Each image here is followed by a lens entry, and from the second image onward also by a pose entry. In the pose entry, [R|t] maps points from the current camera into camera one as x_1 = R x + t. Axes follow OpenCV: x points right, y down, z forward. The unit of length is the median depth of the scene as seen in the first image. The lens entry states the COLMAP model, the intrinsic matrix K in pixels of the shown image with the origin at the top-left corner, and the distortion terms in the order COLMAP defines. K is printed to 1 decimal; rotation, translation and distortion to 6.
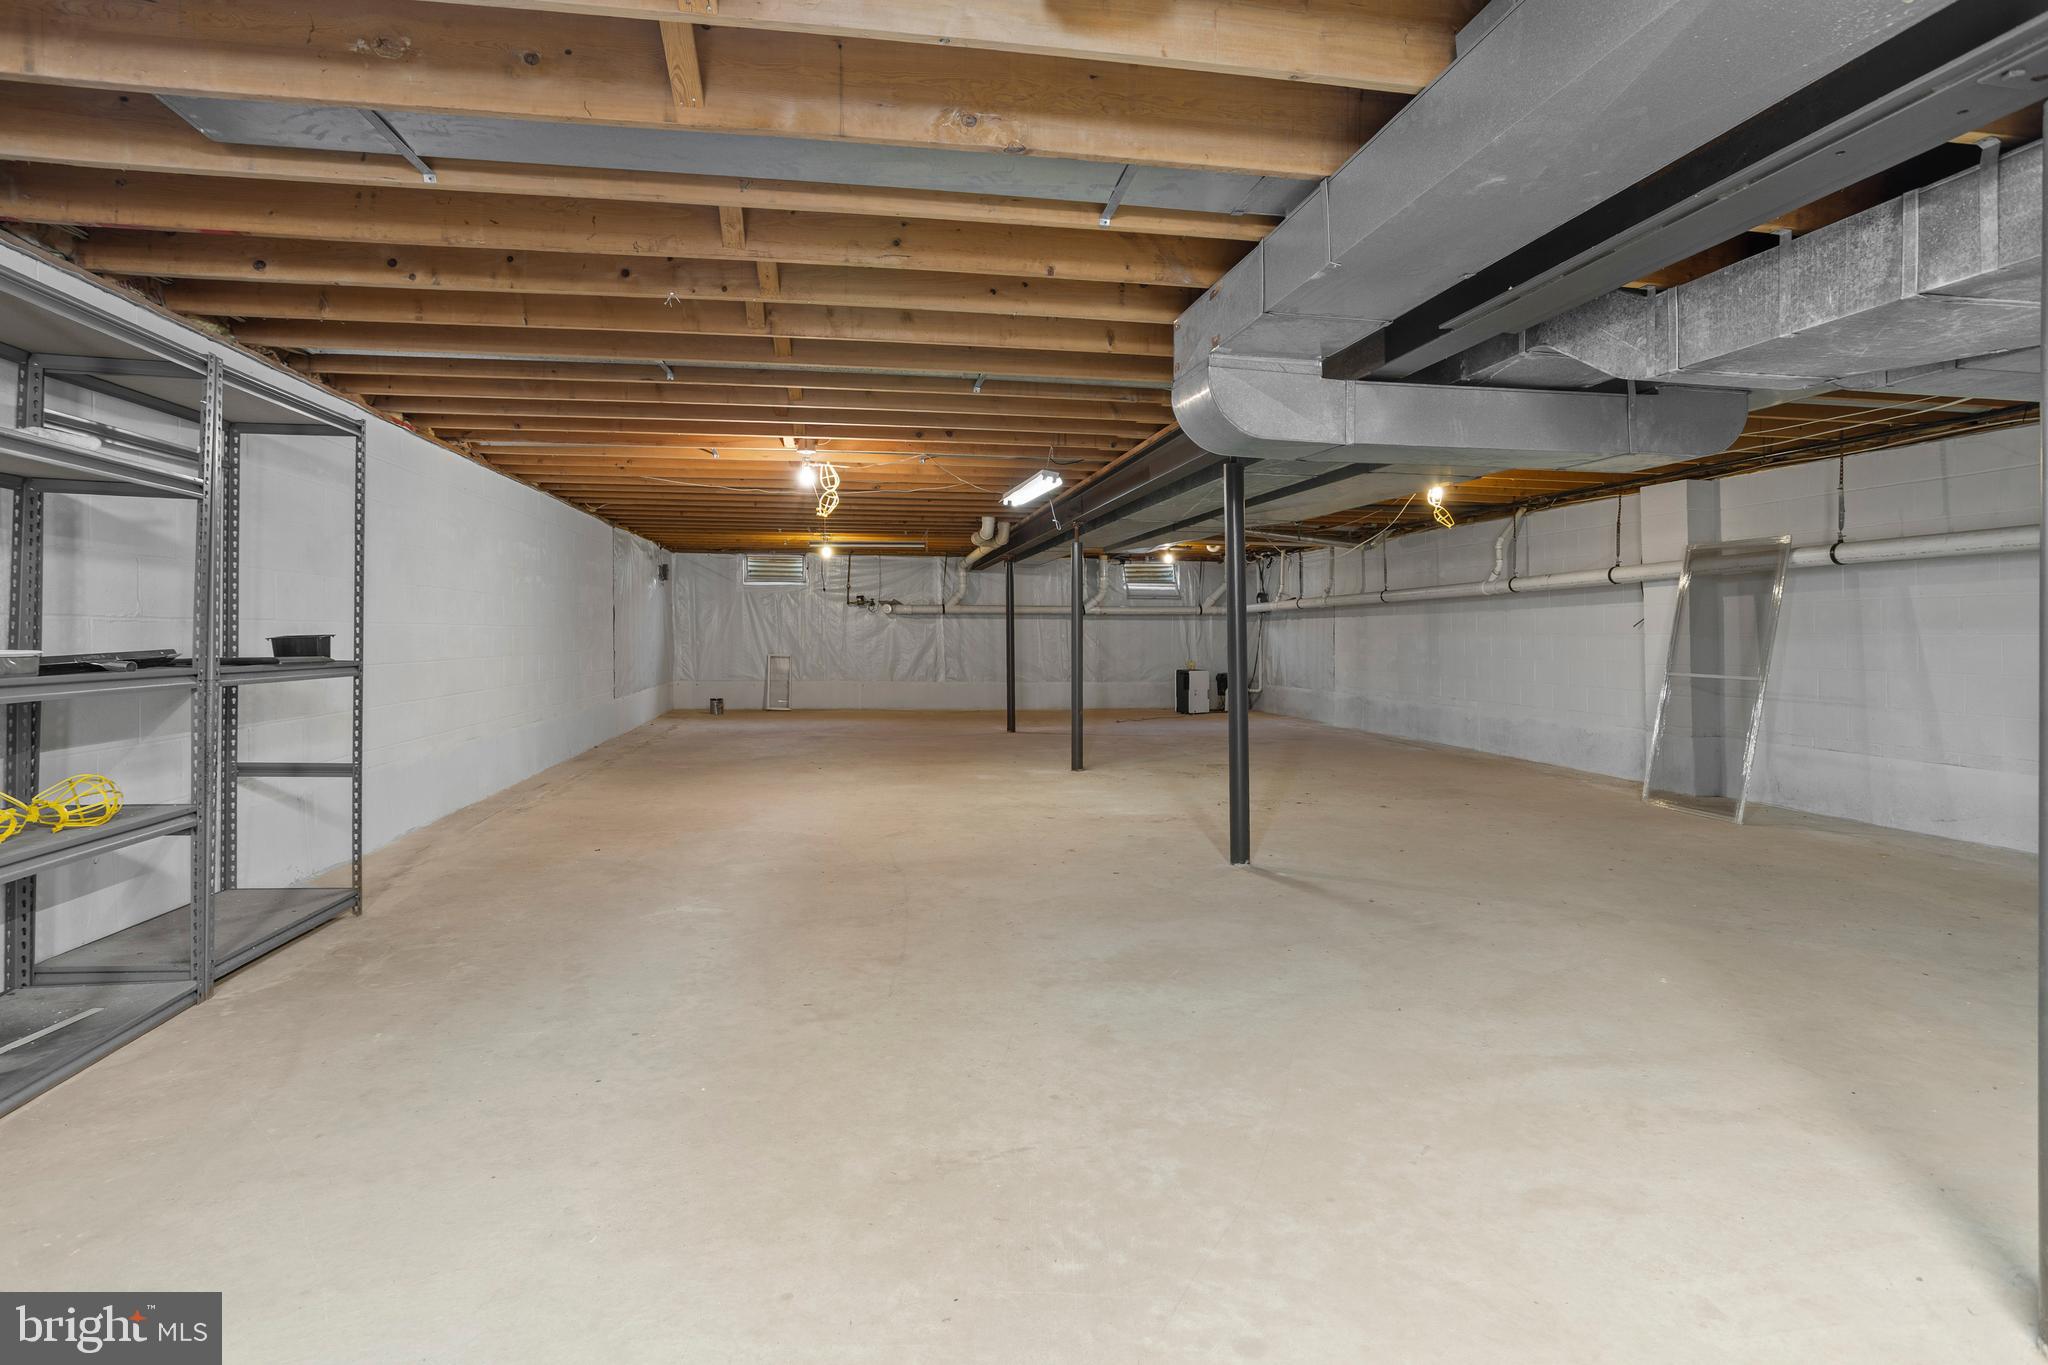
lens RADIAL K [[989.2, 0, 1017.2], [0, 989.2, 672.9], [0, 0, 1]] dist [0.003777, 0.001523]
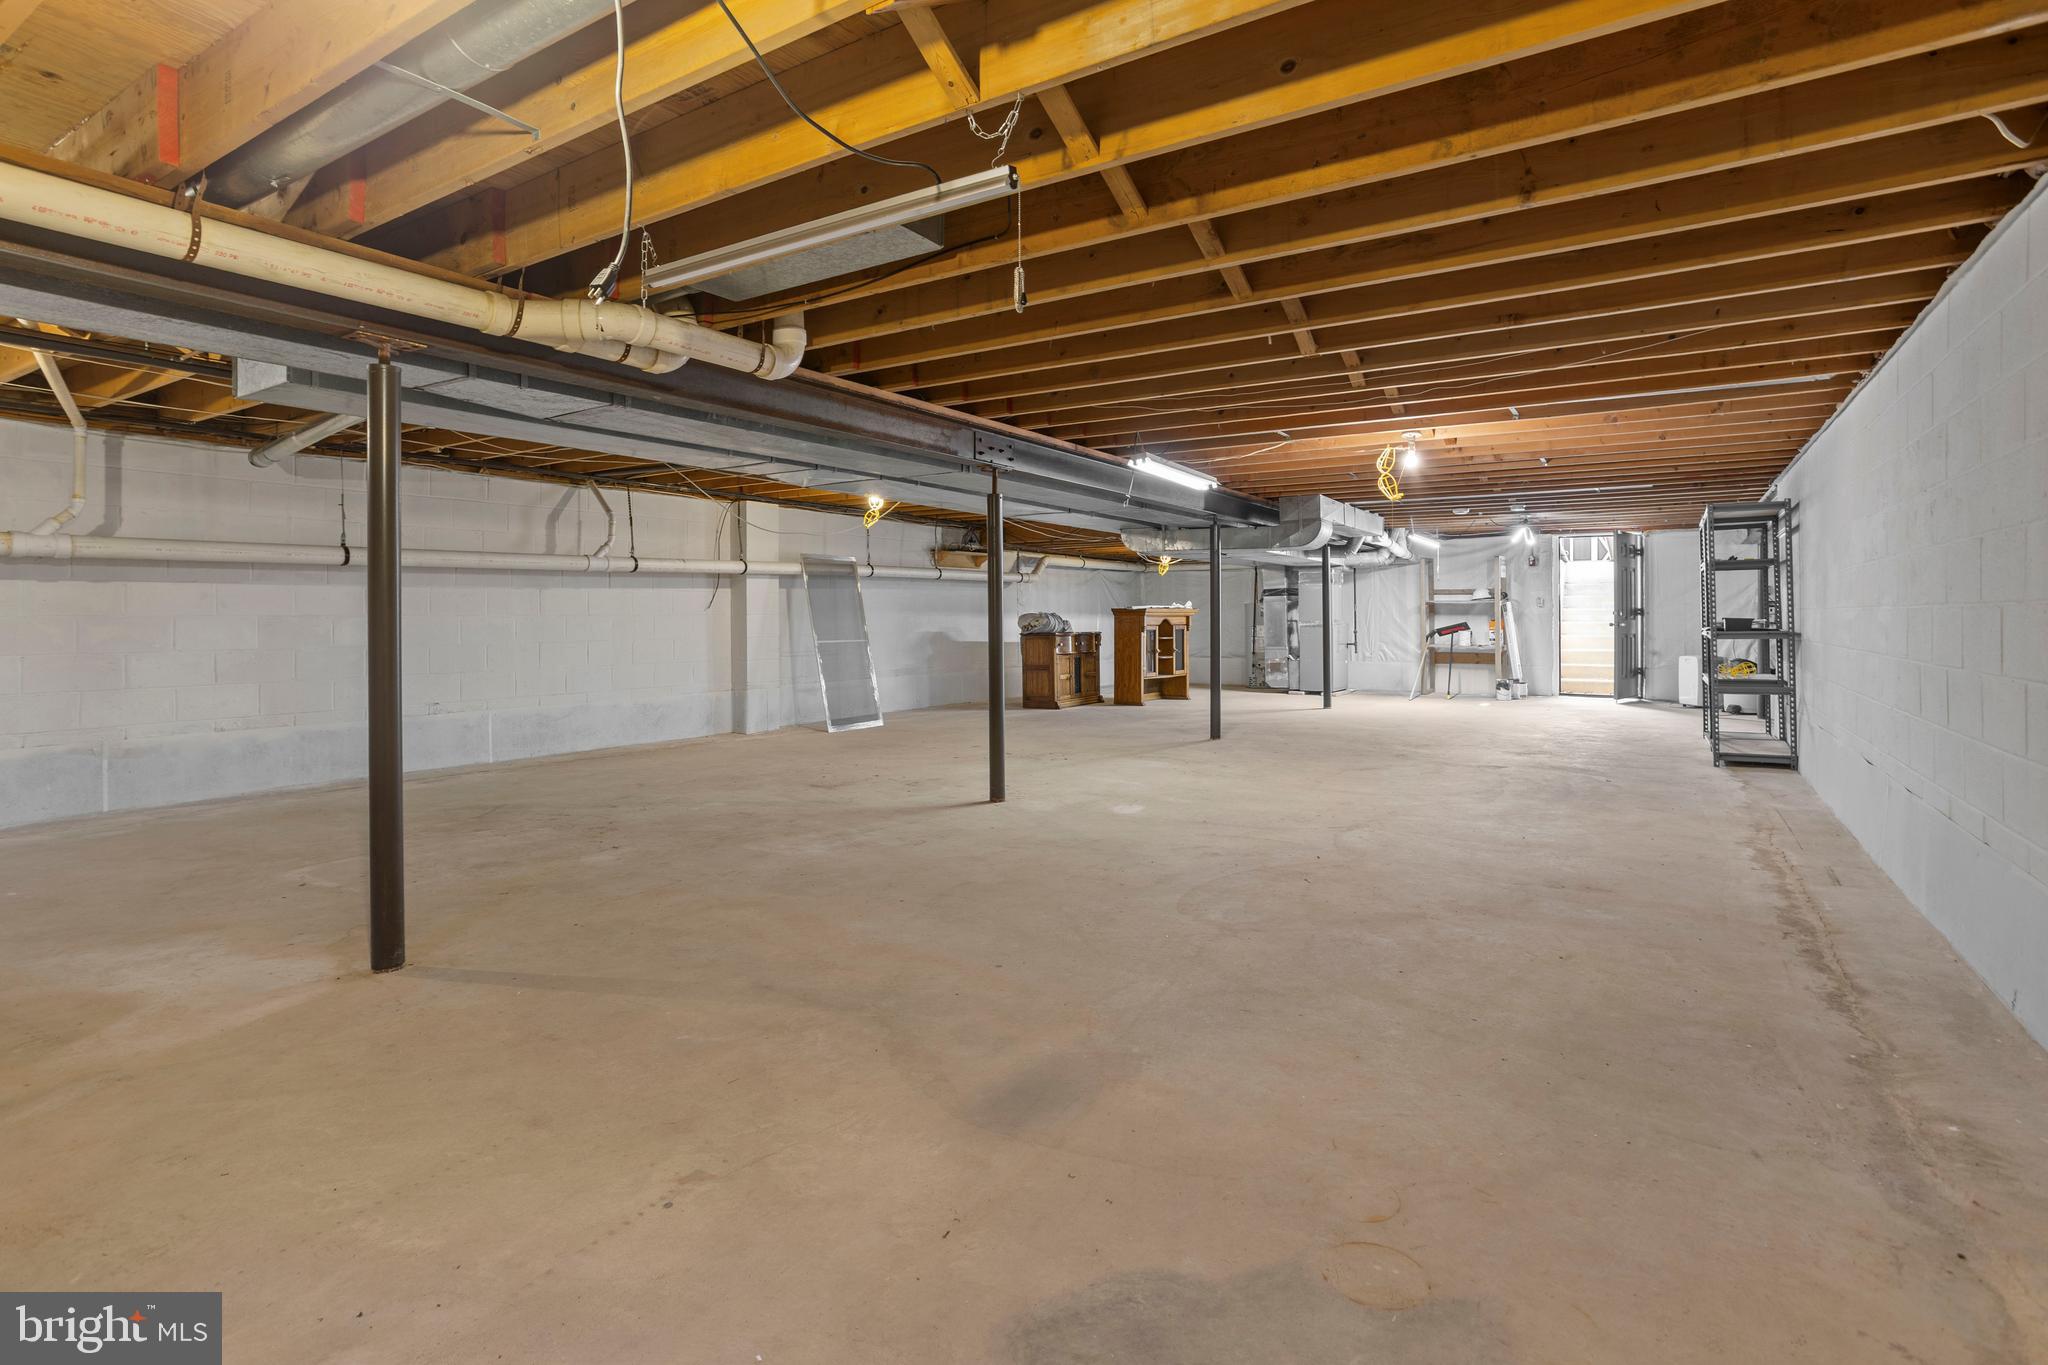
lens RADIAL K [[989.2, 0, 1017.2], [0, 989.2, 672.9], [0, 0, 1]] dist [0.003777, 0.001523]
pose [[-0.731978, -0.046743, 0.679723, -0.399026], [0.025597, 0.995053, 0.095992, -0.060855], [-0.680847, 0.087663, -0.727160, 1.336813]]
